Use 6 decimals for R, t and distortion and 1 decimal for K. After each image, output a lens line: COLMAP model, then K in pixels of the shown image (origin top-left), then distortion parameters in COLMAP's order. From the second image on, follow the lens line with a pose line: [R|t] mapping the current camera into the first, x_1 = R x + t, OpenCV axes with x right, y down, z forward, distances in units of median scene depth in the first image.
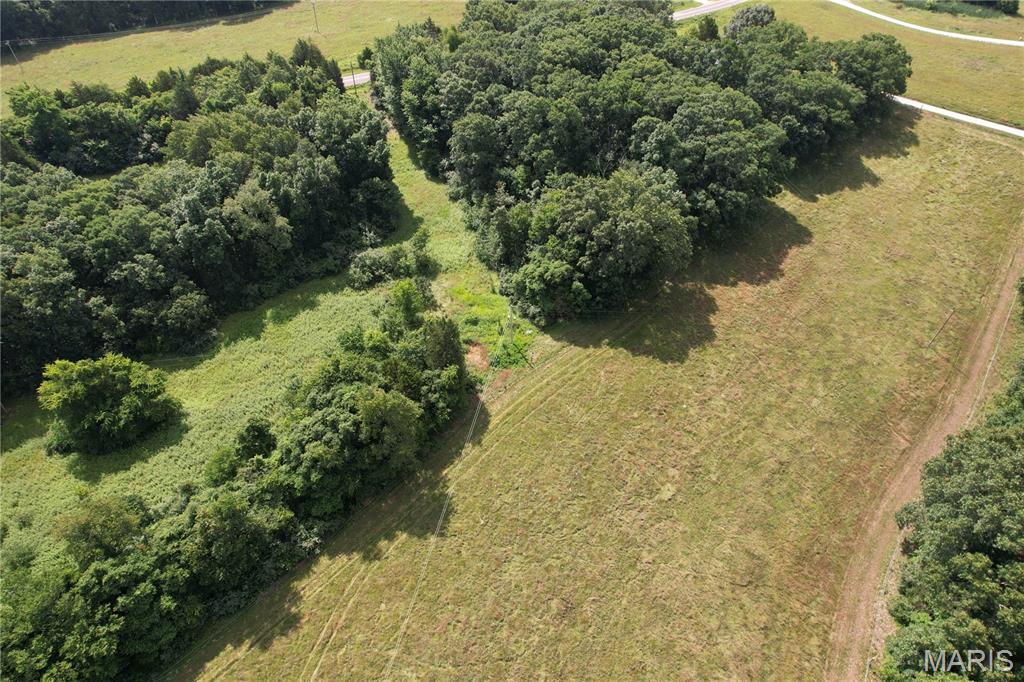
lens RADIAL K [[653.0, 0, 511.0], [0, 653.0, 339.9], [0, 0, 1]] dist [-0.077677, 0.070445]
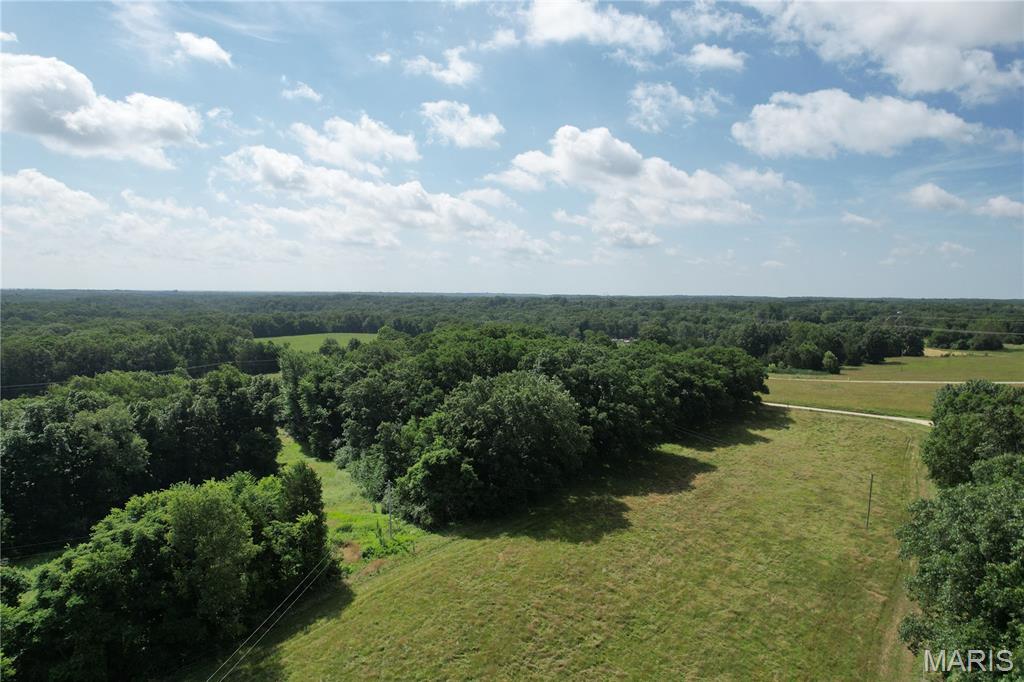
lens RADIAL K [[653.0, 0, 511.3], [0, 653.0, 344.4], [0, 0, 1]] dist [-0.077677, 0.070445]
pose [[0.992334, -0.010970, 0.123101, 0.055049], [0.087719, 0.764177, -0.639014, 0.358172], [-0.087061, 0.644913, 0.759281, 0.209308]]
